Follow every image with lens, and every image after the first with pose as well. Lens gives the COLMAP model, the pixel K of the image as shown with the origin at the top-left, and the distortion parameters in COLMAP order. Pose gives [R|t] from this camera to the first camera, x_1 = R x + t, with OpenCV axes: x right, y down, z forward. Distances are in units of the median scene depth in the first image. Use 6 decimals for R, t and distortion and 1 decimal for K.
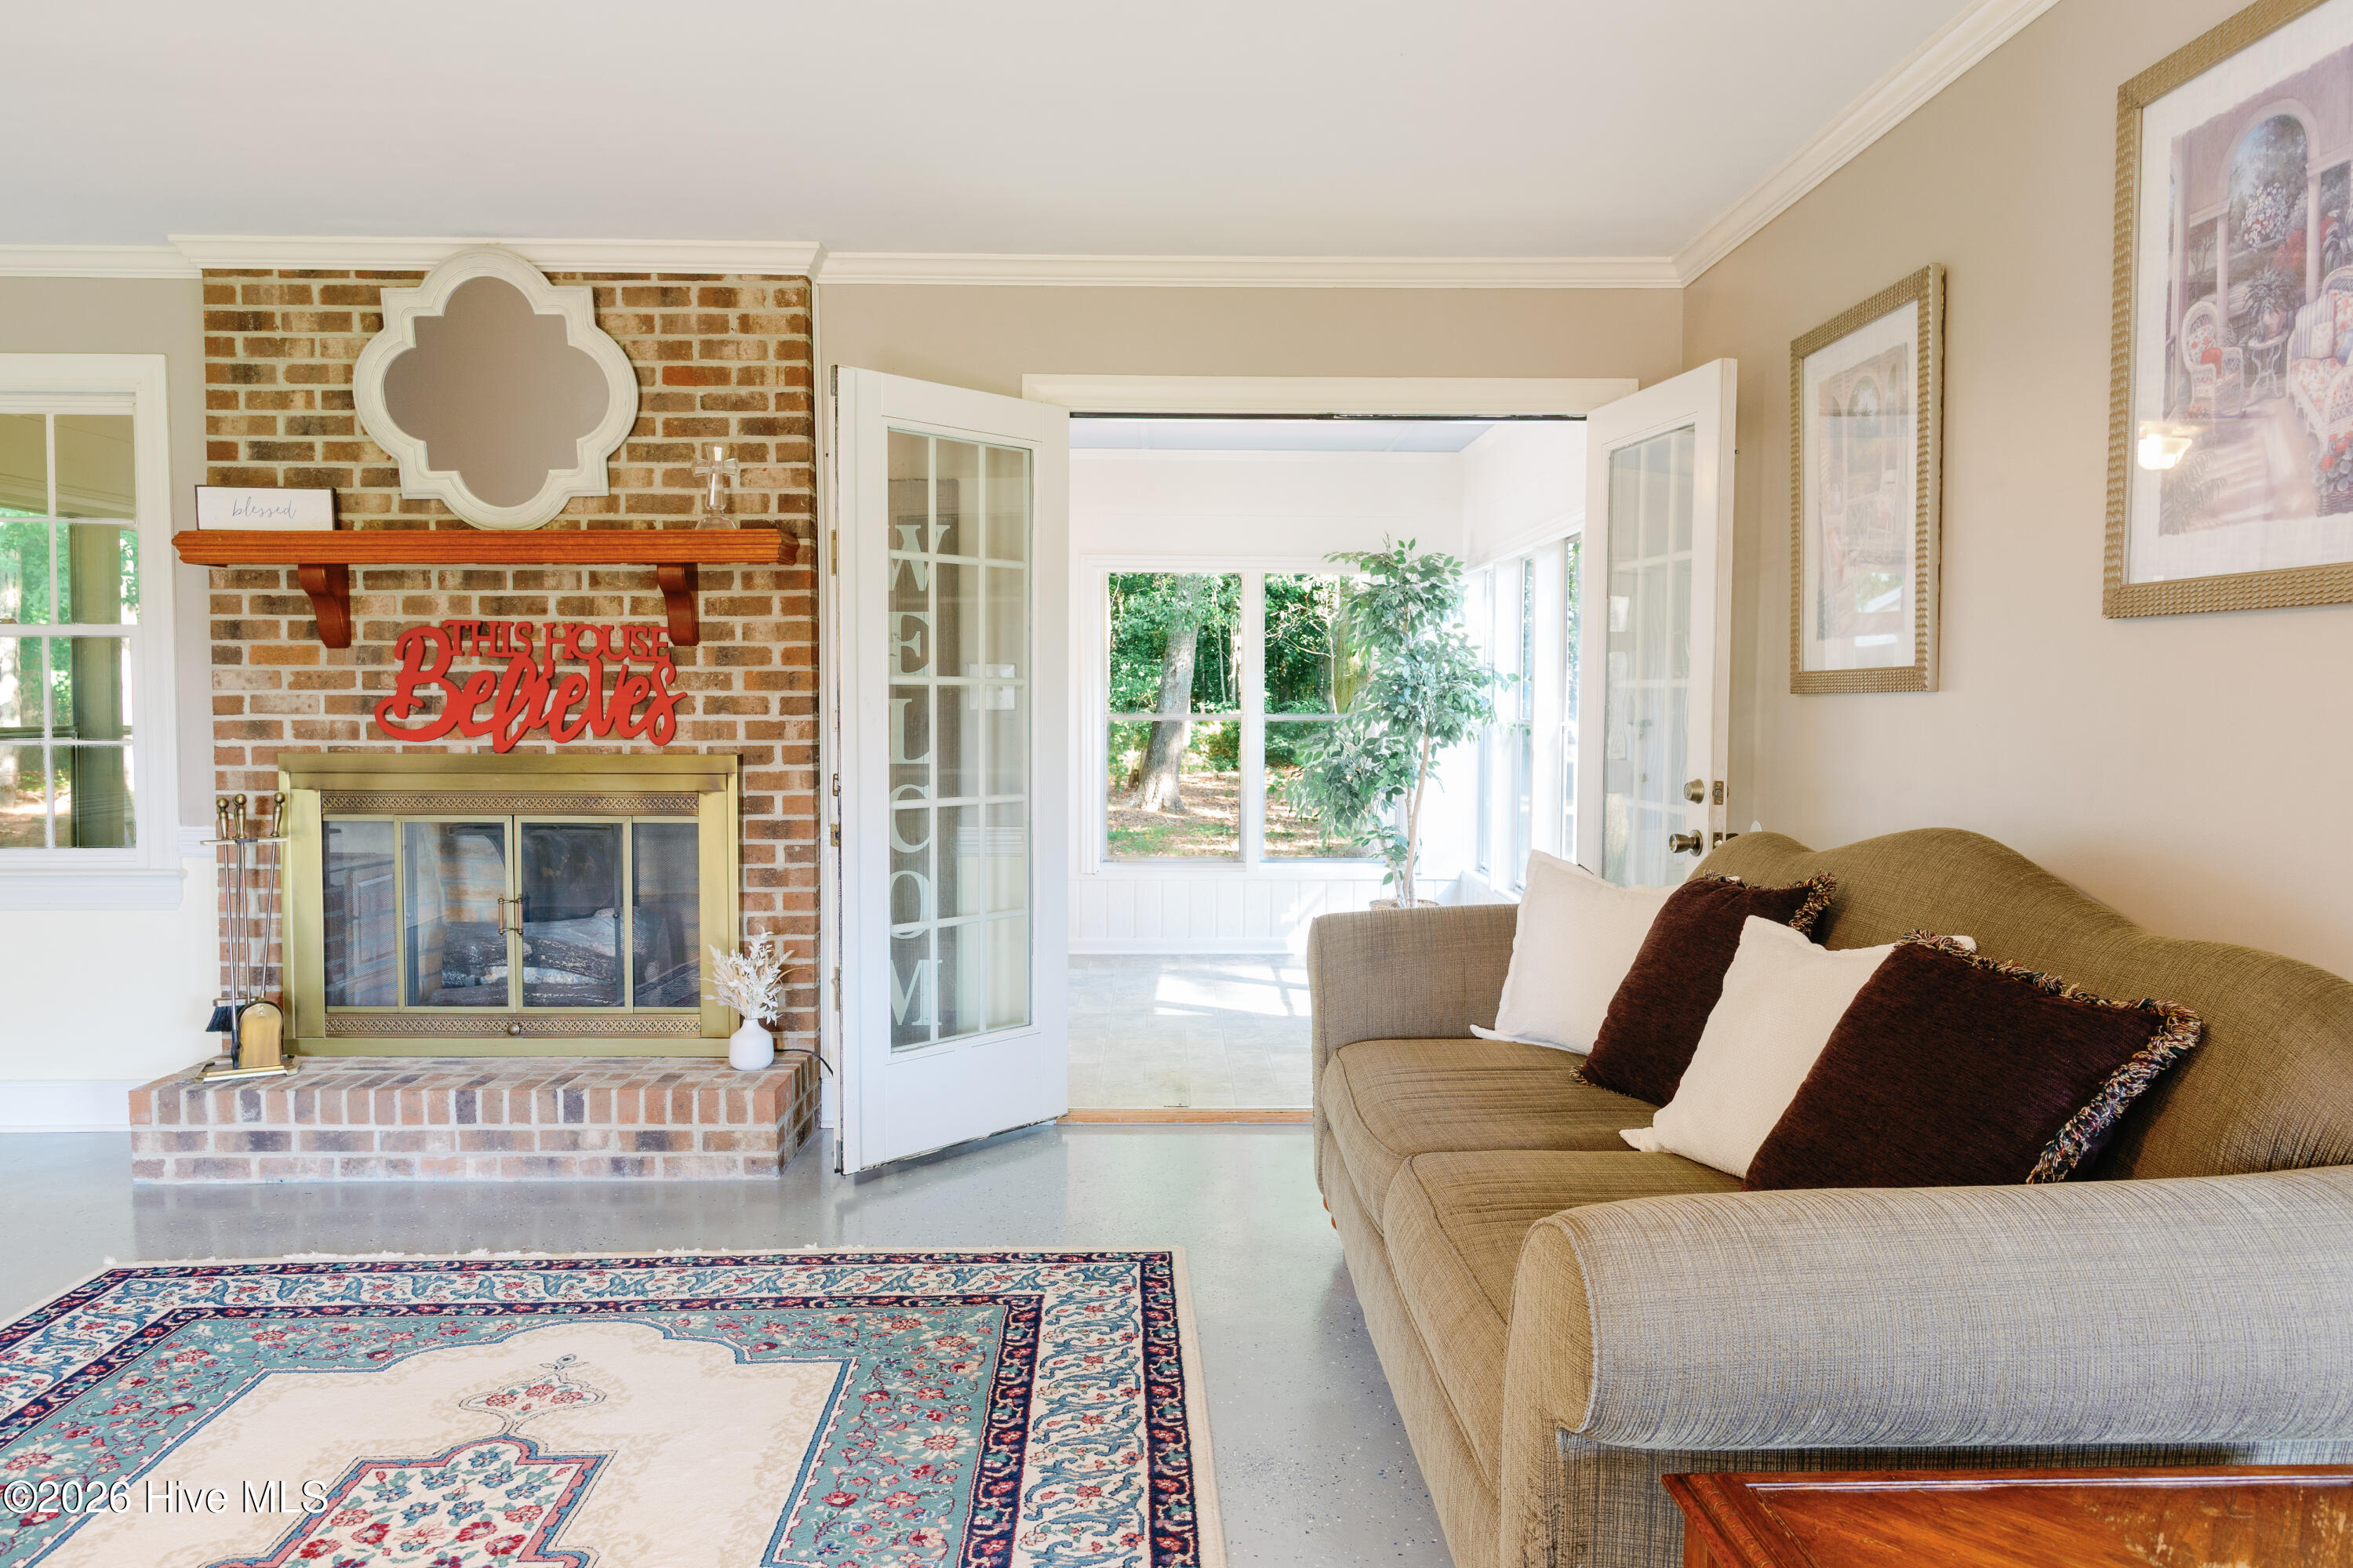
lens RADIAL K [[1627.8, 0, 1178.2], [0, 1627.8, 776.1], [0, 0, 1]] dist [0.010062, -0.000299]
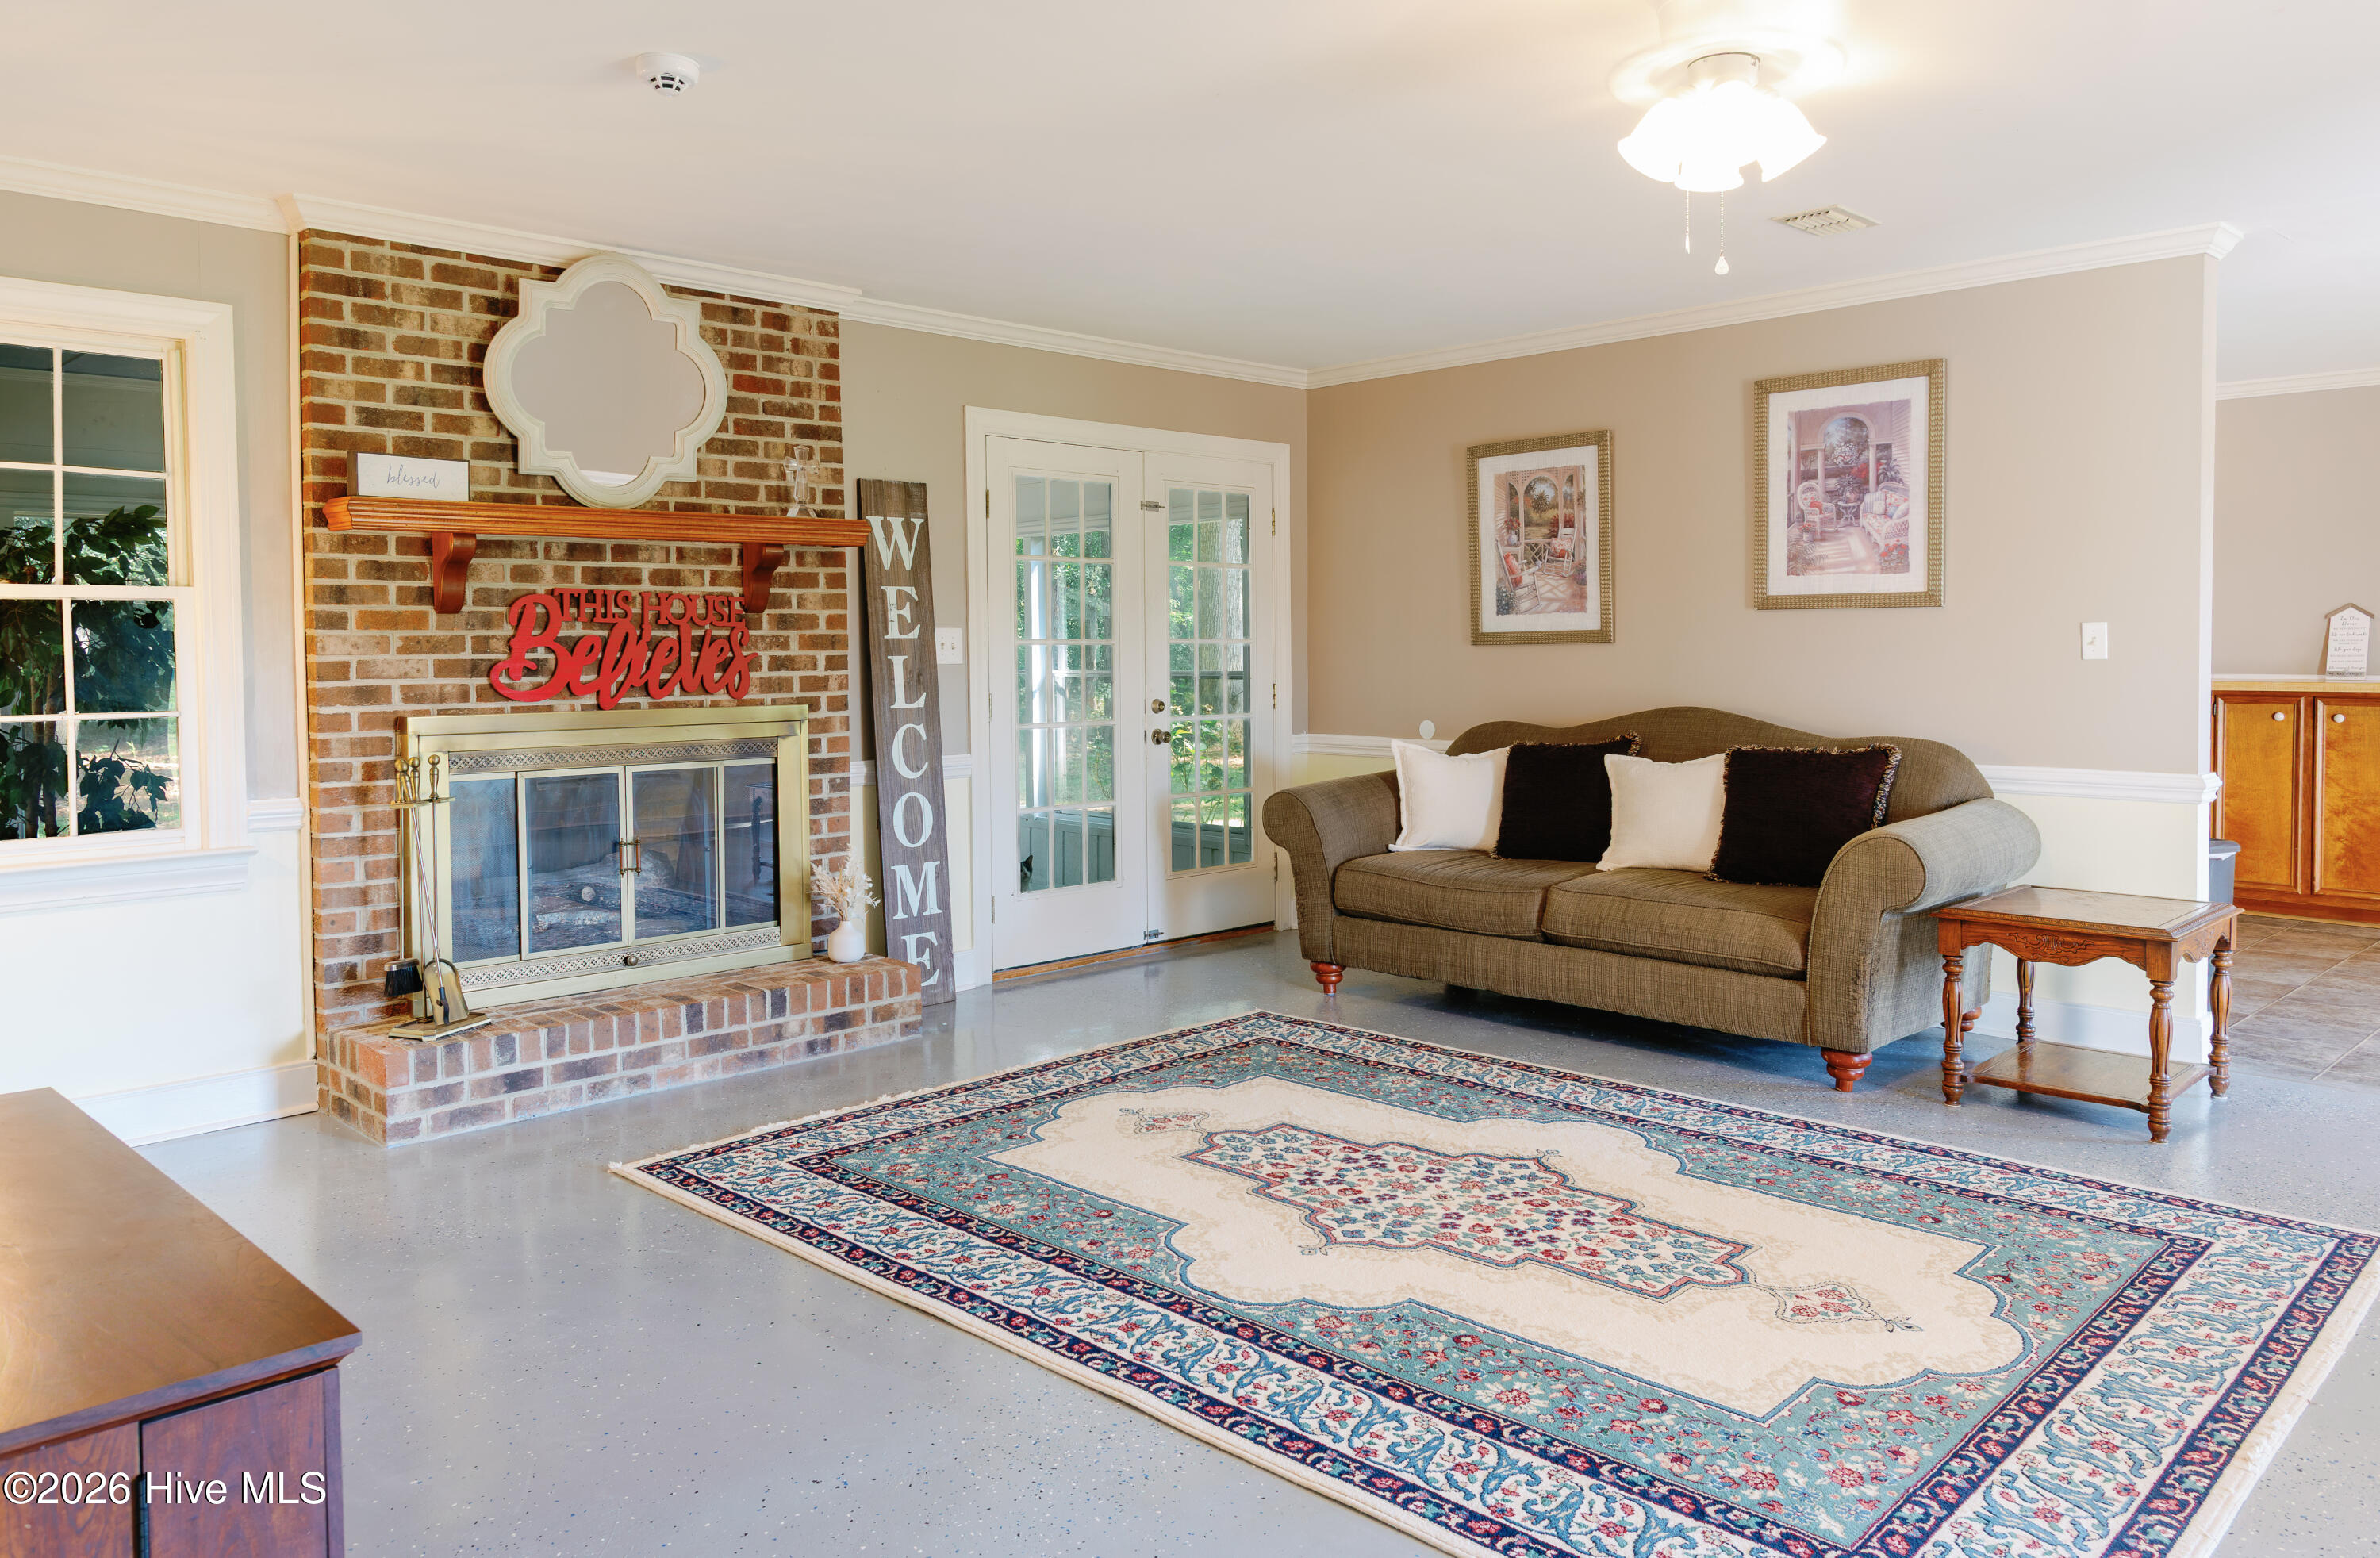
lens RADIAL K [[1671.8, 0, 1196.7], [0, 1671.8, 697.9], [0, 0, 1]] dist [0.005673, 0.003010]
pose [[0.723370, -0.029717, 0.689821, -0.912902], [0.046193, 0.998918, -0.005407, 0.002068], [-0.688914, 0.035776, 0.723960, -0.087336]]
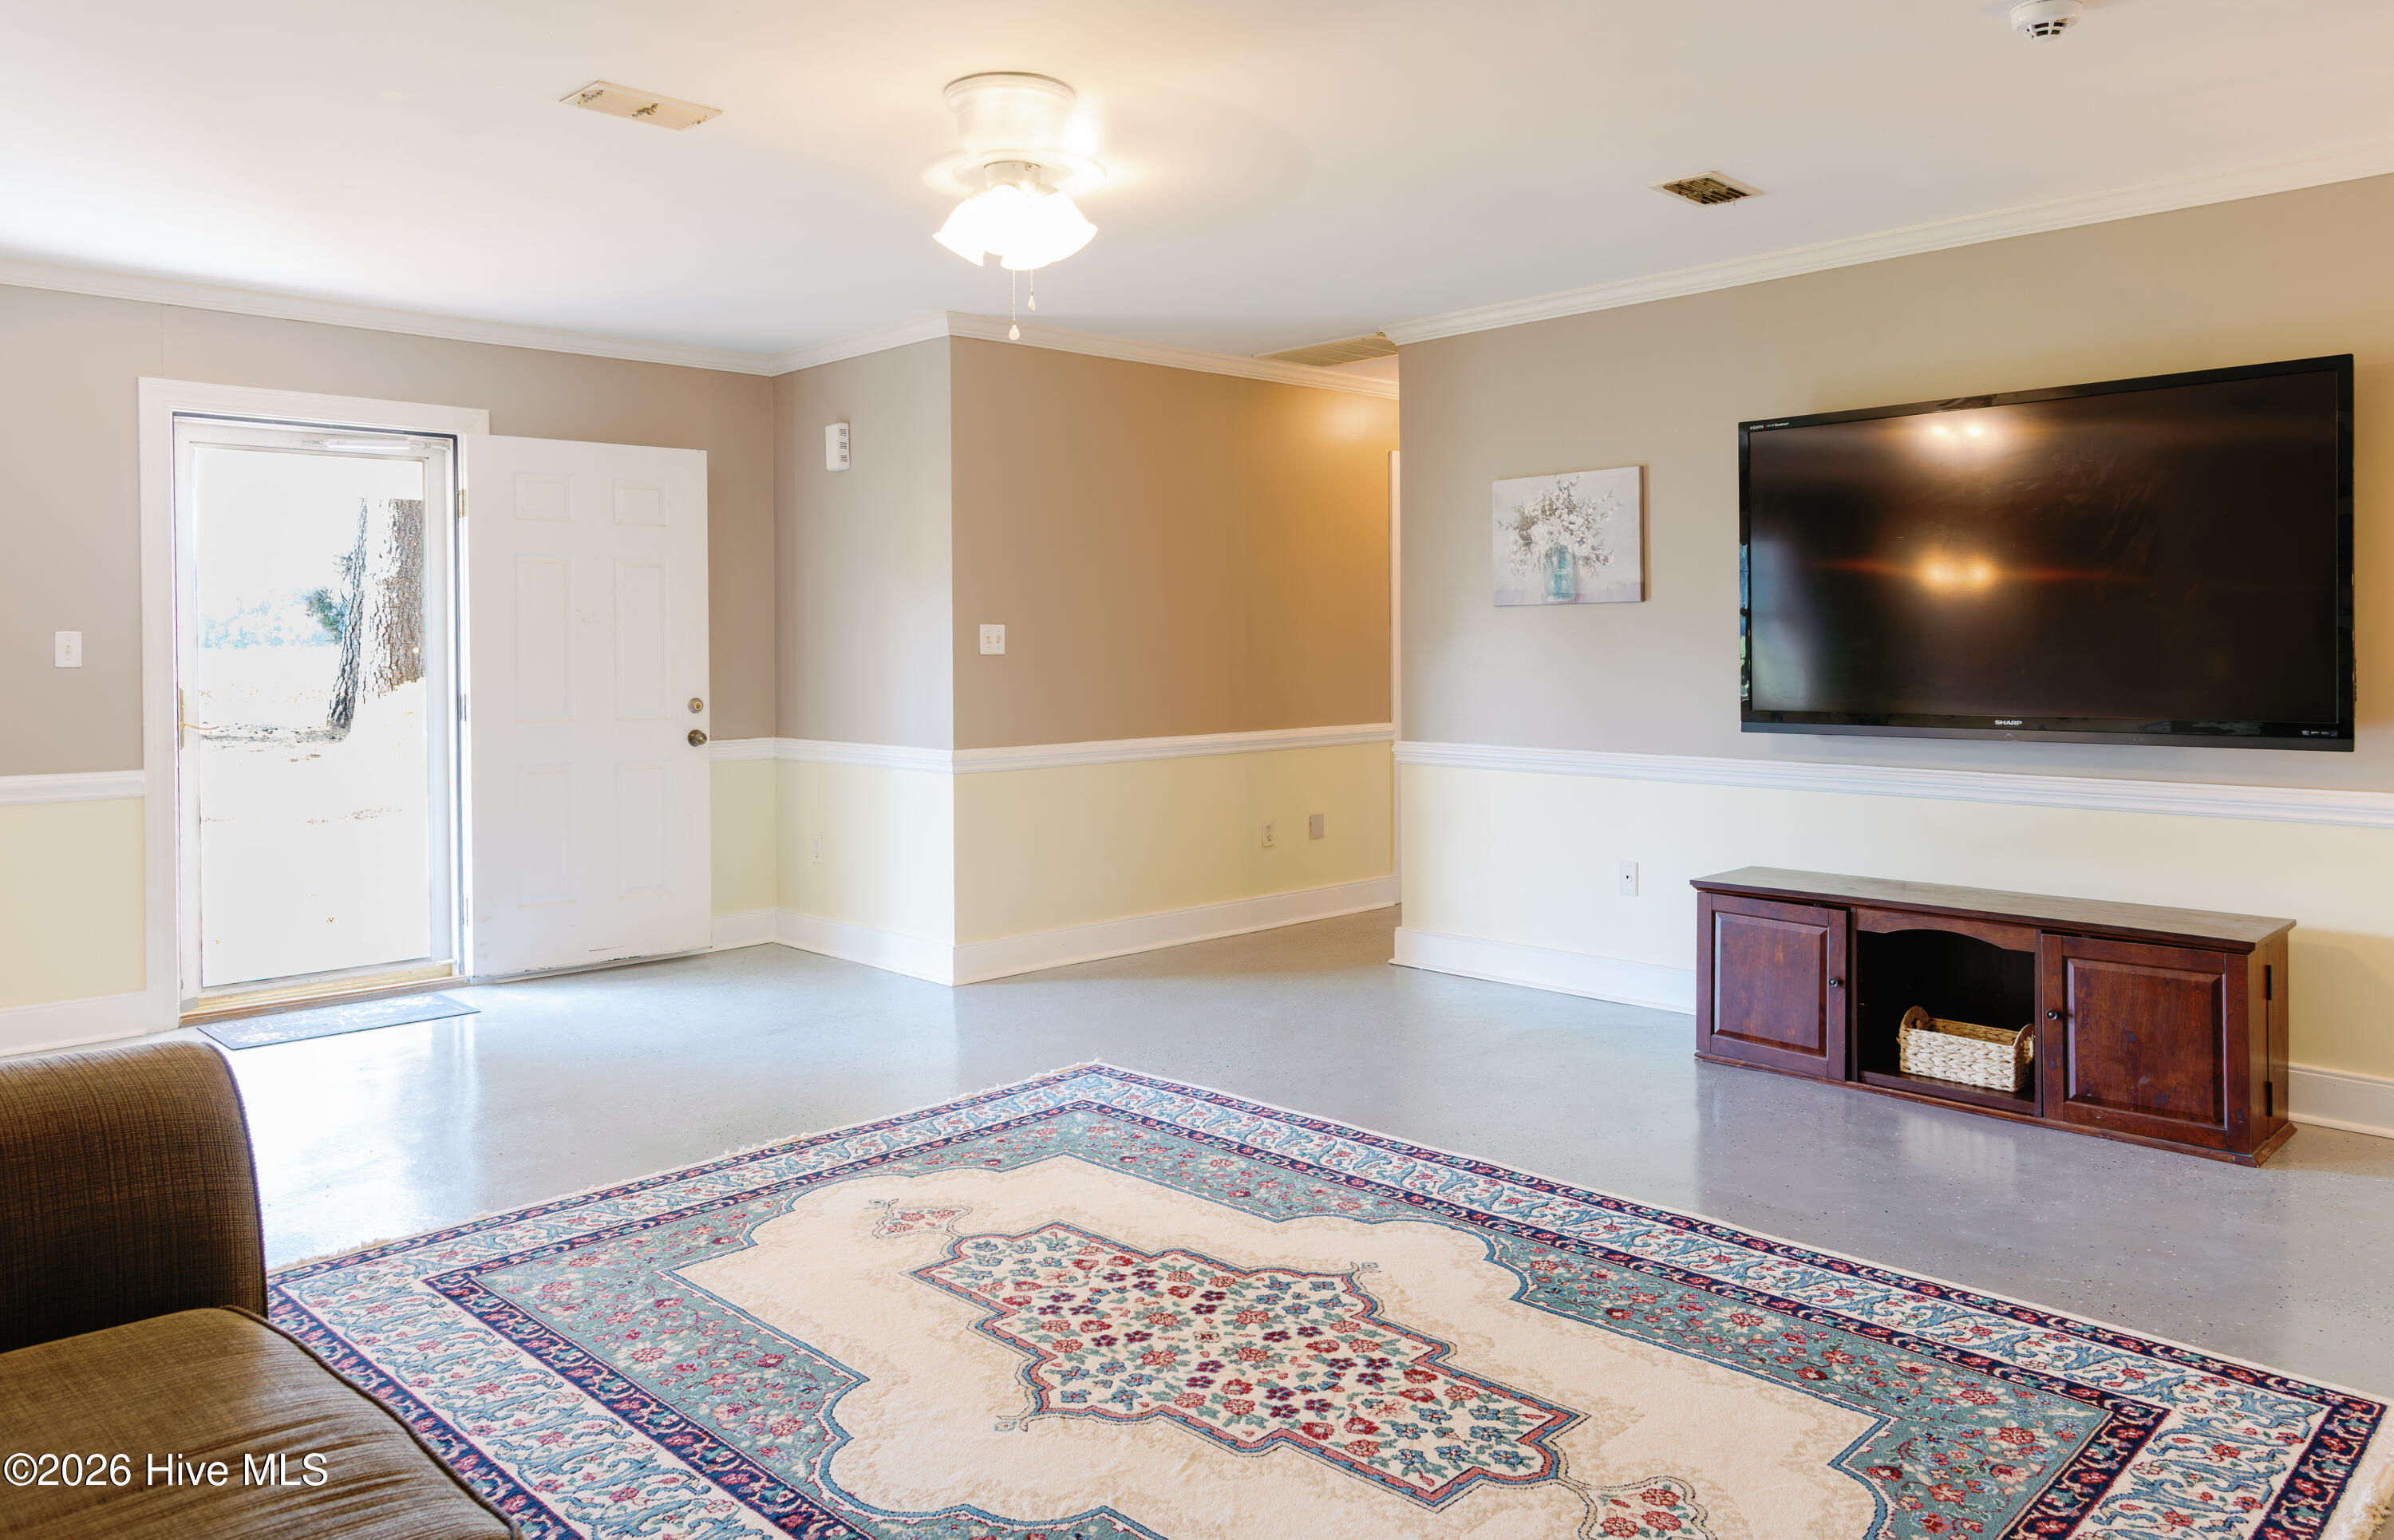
lens RADIAL K [[1633.9, 0, 1204.2], [0, 1633.9, 769.6], [0, 0, 1]] dist [-0.002672, -0.000430]
pose [[-0.728727, 0.054583, -0.682626, 0.191329], [-0.031738, 0.993055, 0.113287, -0.045391], [0.684069, 0.104221, -0.721933, 0.899587]]
